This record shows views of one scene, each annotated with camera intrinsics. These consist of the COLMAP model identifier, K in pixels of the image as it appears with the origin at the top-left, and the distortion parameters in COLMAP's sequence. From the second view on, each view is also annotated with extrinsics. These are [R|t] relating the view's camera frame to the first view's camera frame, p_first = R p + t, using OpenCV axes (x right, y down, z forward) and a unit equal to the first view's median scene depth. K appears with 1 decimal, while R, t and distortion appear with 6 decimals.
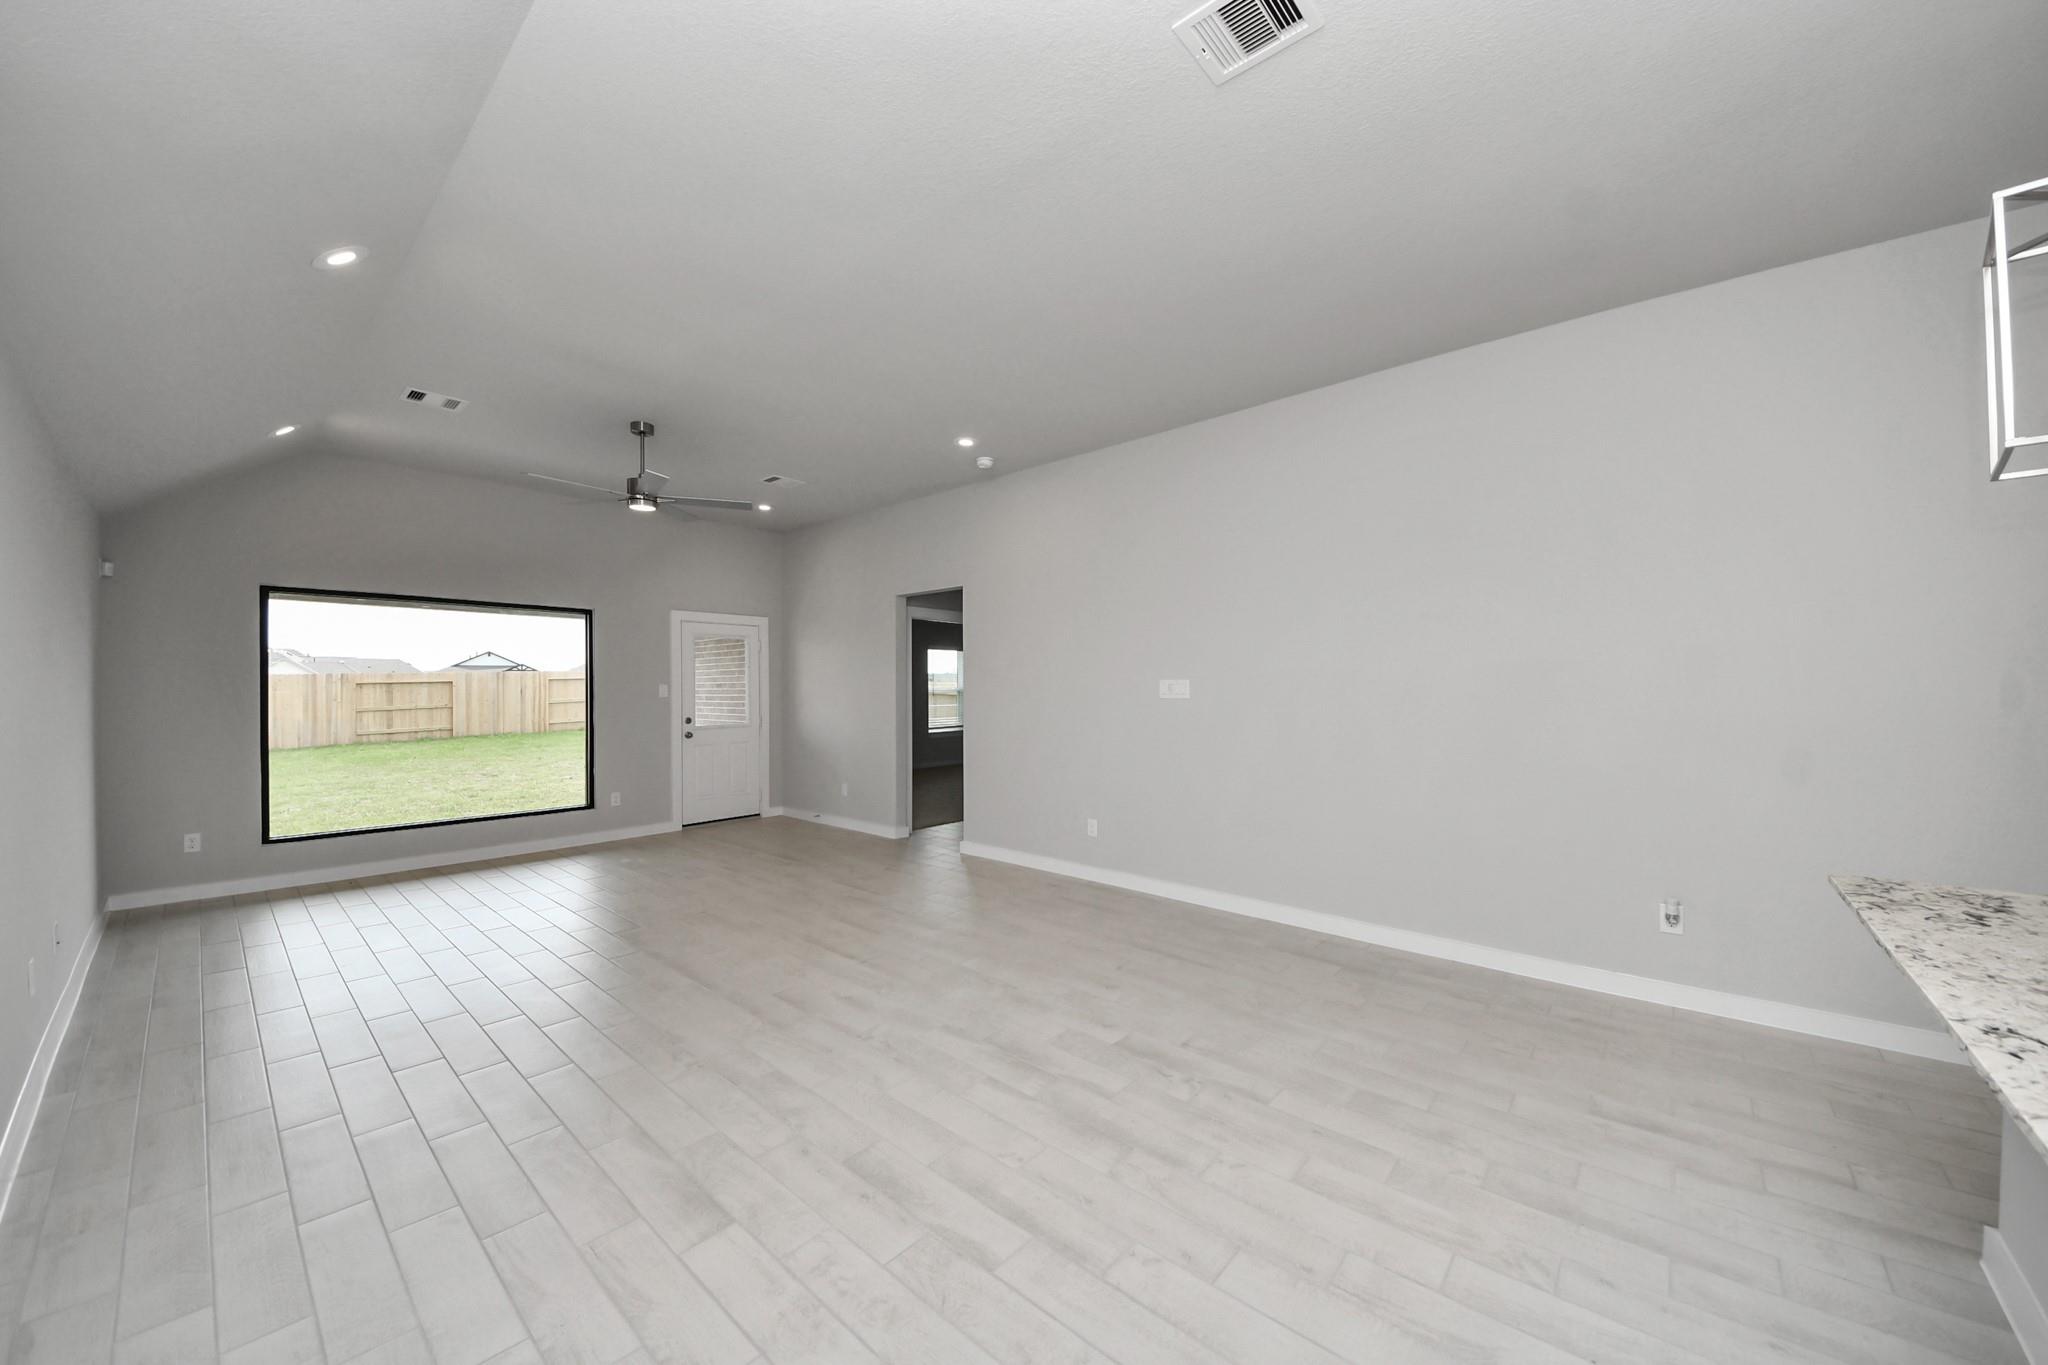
lens RADIAL K [[758.2, 0, 975.0], [0, 758.2, 690.8], [0, 0, 1]] dist [-0.000305, 0.000074]
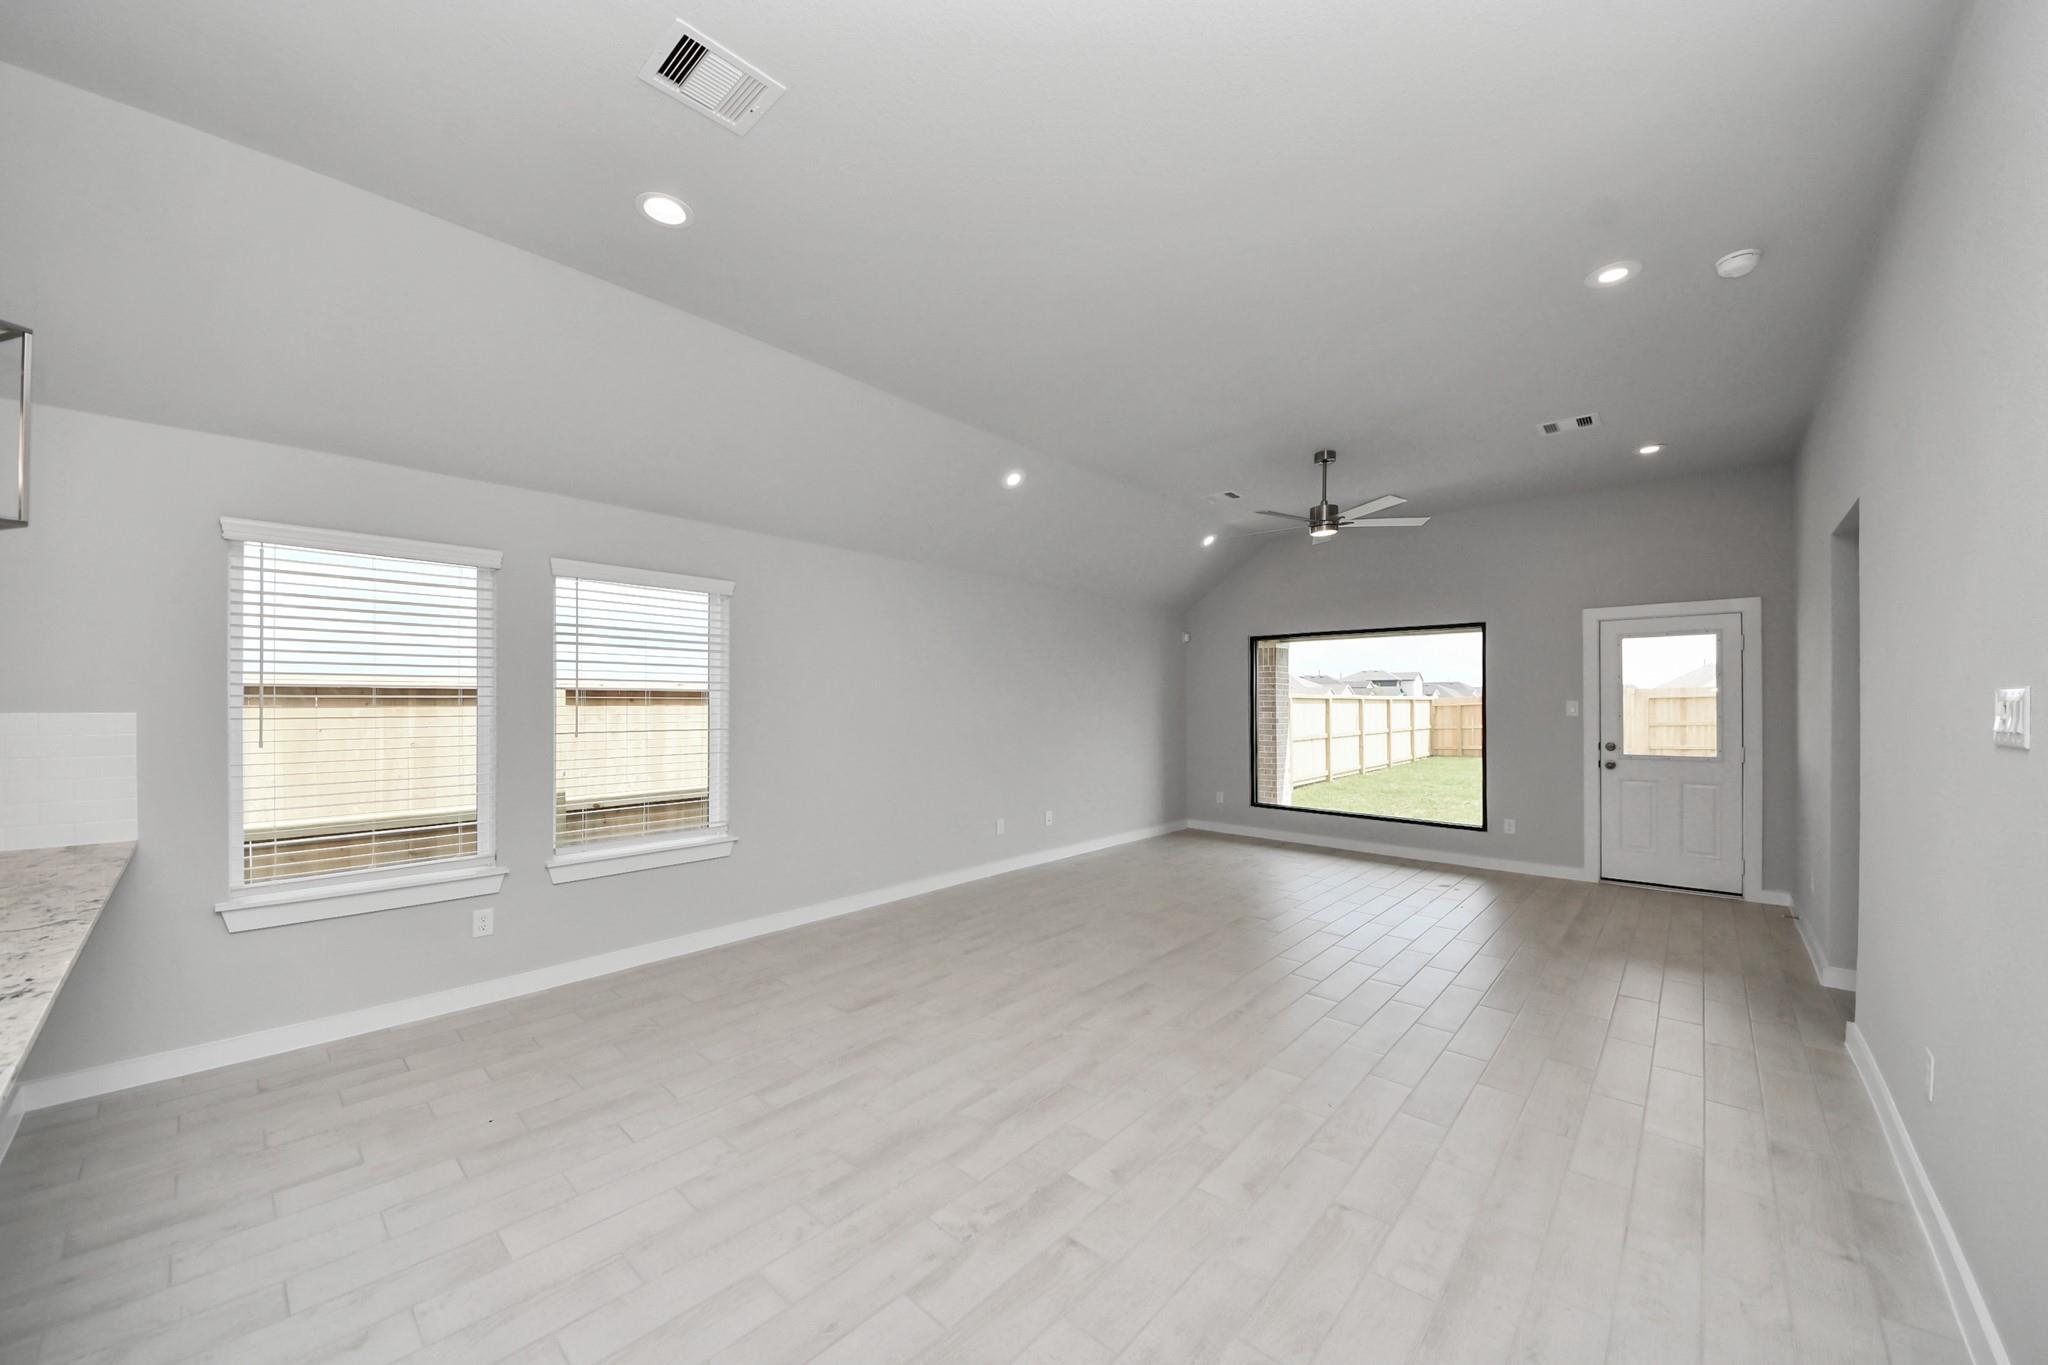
lens RADIAL K [[727.4, 0, 1022.4], [0, 727.4, 701.8], [0, 0, 1]] dist [-0.014017, -0.000305]
pose [[0.006996, 0.005426, -0.999961, 0.564985], [-0.010339, 0.999932, 0.005353, -0.007417], [0.999922, 0.010301, 0.007052, 0.588564]]
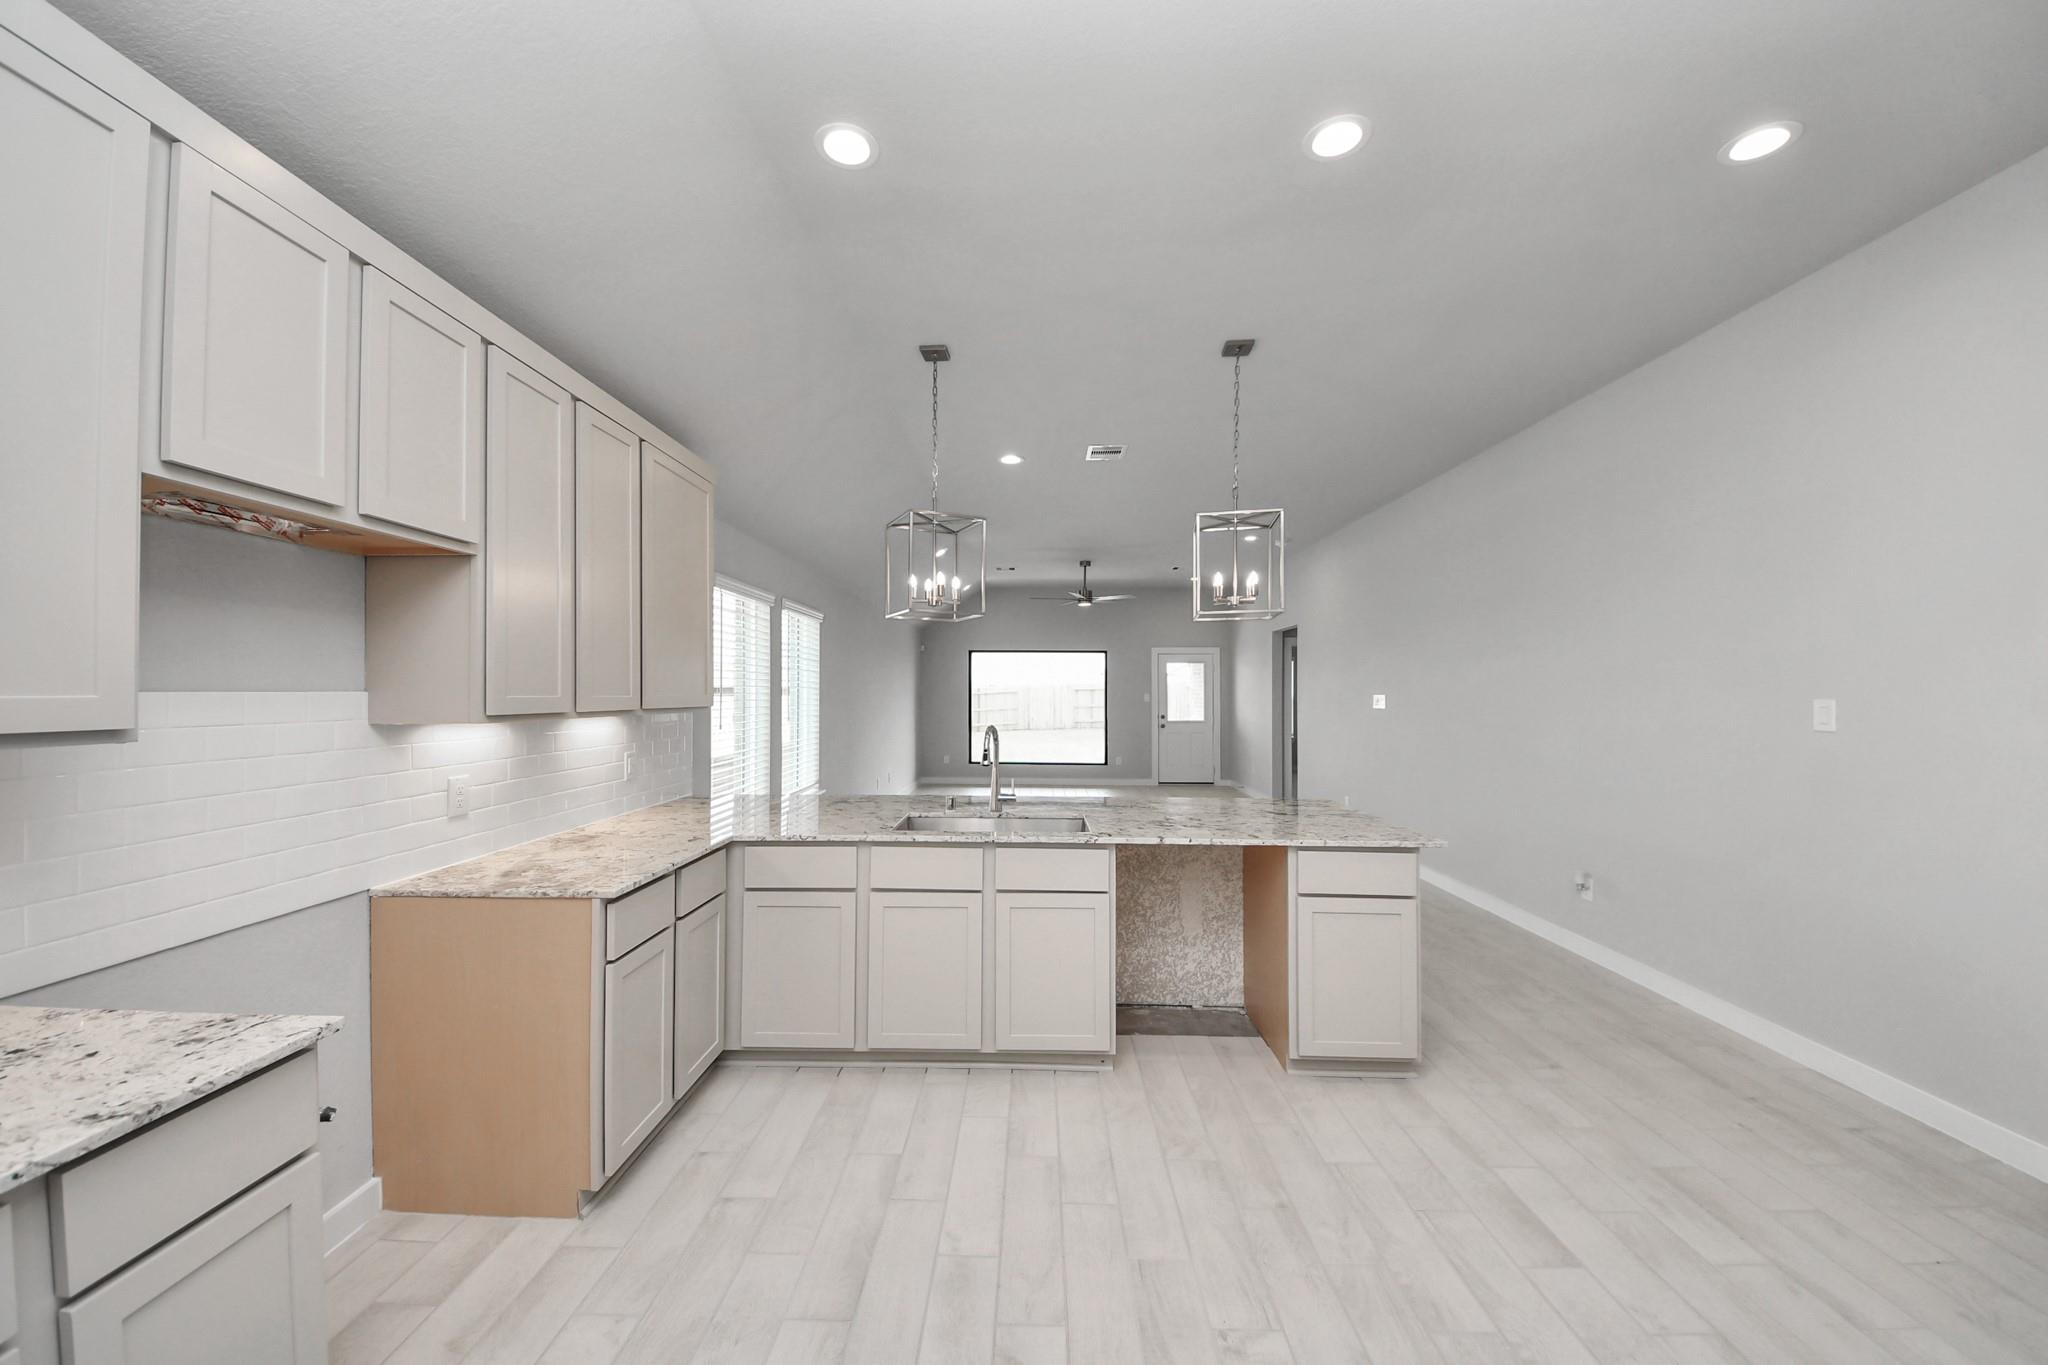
lens RADIAL K [[712.2, 0, 1034.7], [0, 712.2, 687.7], [0, 0, 1]] dist [-0.000478, -0.000143]
pose [[0.683200, 0.002744, -0.730226, 0.803029], [-0.010926, 0.999919, -0.006464, -0.013311], [0.730149, 0.012394, 0.683175, -0.319012]]
